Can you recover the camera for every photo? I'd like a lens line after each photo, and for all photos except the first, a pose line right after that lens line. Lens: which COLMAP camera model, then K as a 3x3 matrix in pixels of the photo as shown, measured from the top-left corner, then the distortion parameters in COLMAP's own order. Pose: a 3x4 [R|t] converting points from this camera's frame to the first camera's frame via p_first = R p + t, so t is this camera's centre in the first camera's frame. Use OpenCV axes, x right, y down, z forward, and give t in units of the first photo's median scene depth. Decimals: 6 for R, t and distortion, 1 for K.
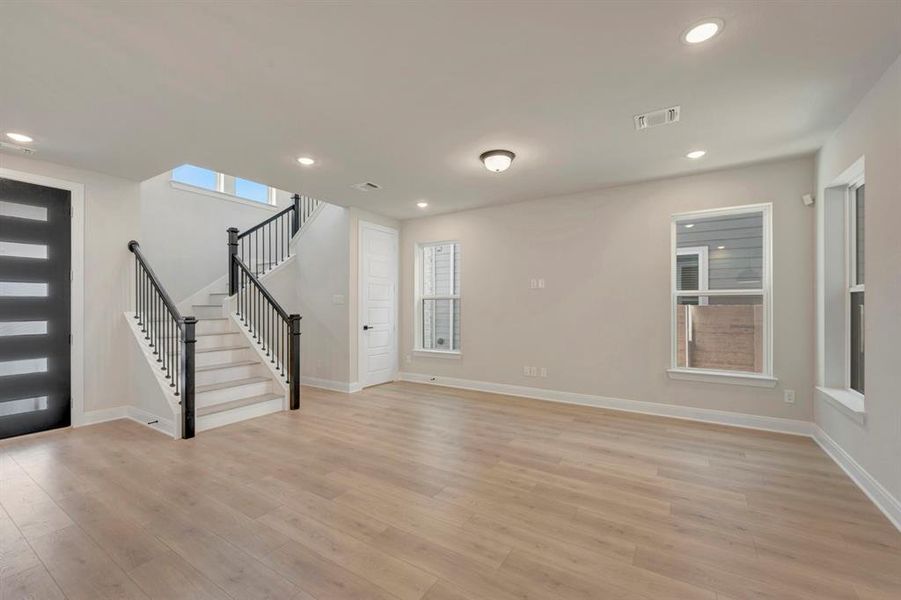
lens RADIAL K [[371.4, 0, 452.6], [0, 371.4, 305.2], [0, 0, 1]] dist [-0.002747, 0.001212]
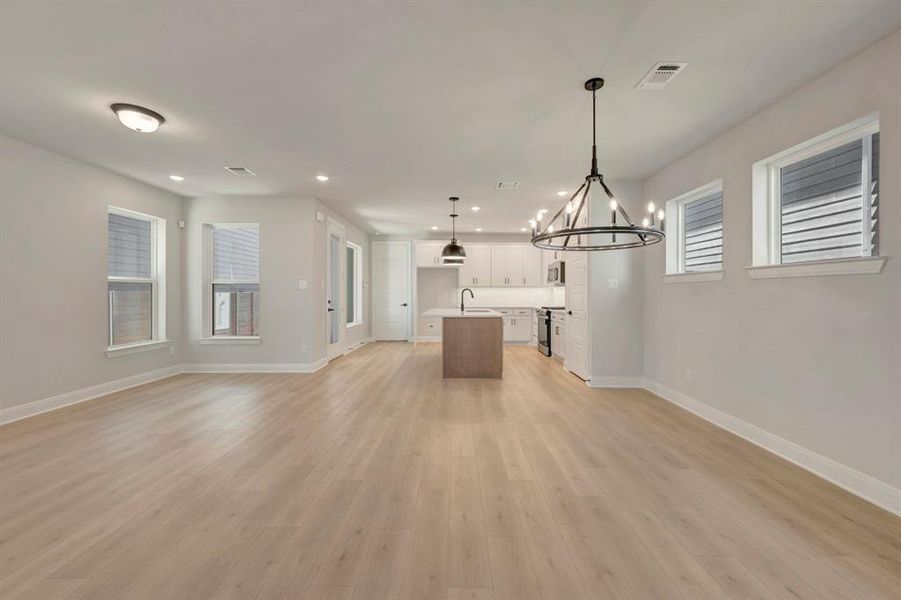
lens RADIAL K [[359.1, 0, 452.5], [0, 359.1, 293.9], [0, 0, 1]] dist [0.007788, -0.002033]
pose [[-0.530615, 0.002325, 0.847610, -0.810525], [0.003041, 0.999995, -0.000839, 0.015882], [-0.847608, 0.002132, -0.530619, 0.690472]]
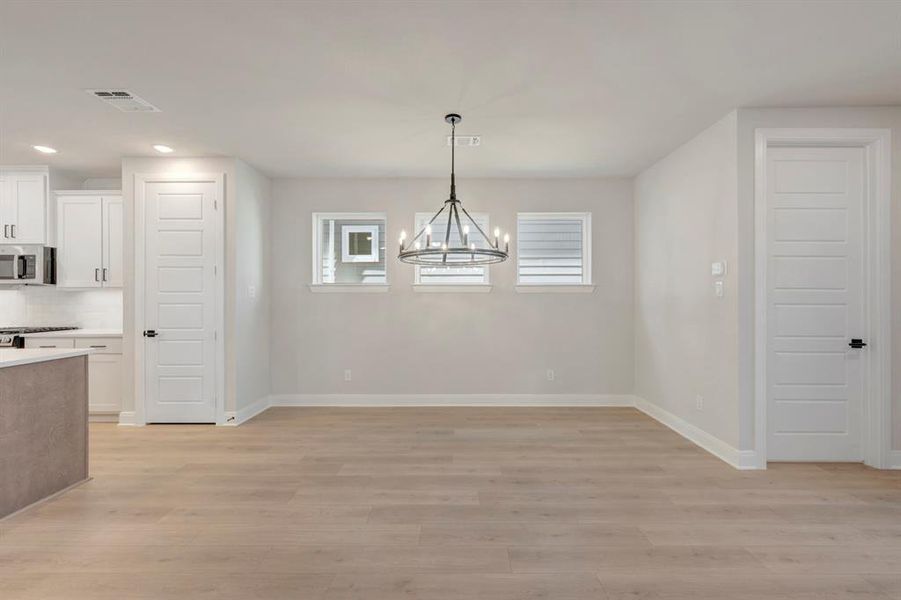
lens RADIAL K [[371.4, 0, 456.1], [0, 371.4, 297.3], [0, 0, 1]] dist [-0.002747, 0.001212]
pose [[-0.845860, 0.002911, -0.533397, -0.078928], [0.001843, 0.999995, 0.002535, -0.001078], [0.533401, 0.001161, -0.845861, 0.761505]]
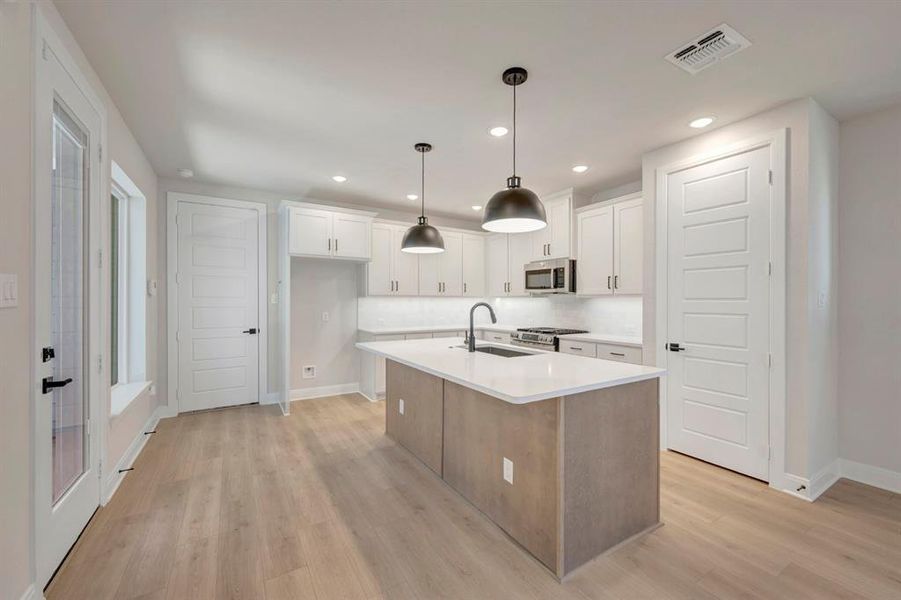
lens RADIAL K [[359.1, 0, 456.0], [0, 359.1, 301.1], [0, 0, 1]] dist [0.007788, -0.002033]
pose [[-0.901683, -0.000186, 0.432398, 0.147206], [0.000780, 0.999998, 0.002057, -0.011041], [-0.432398, 0.002192, -0.901680, 0.494199]]
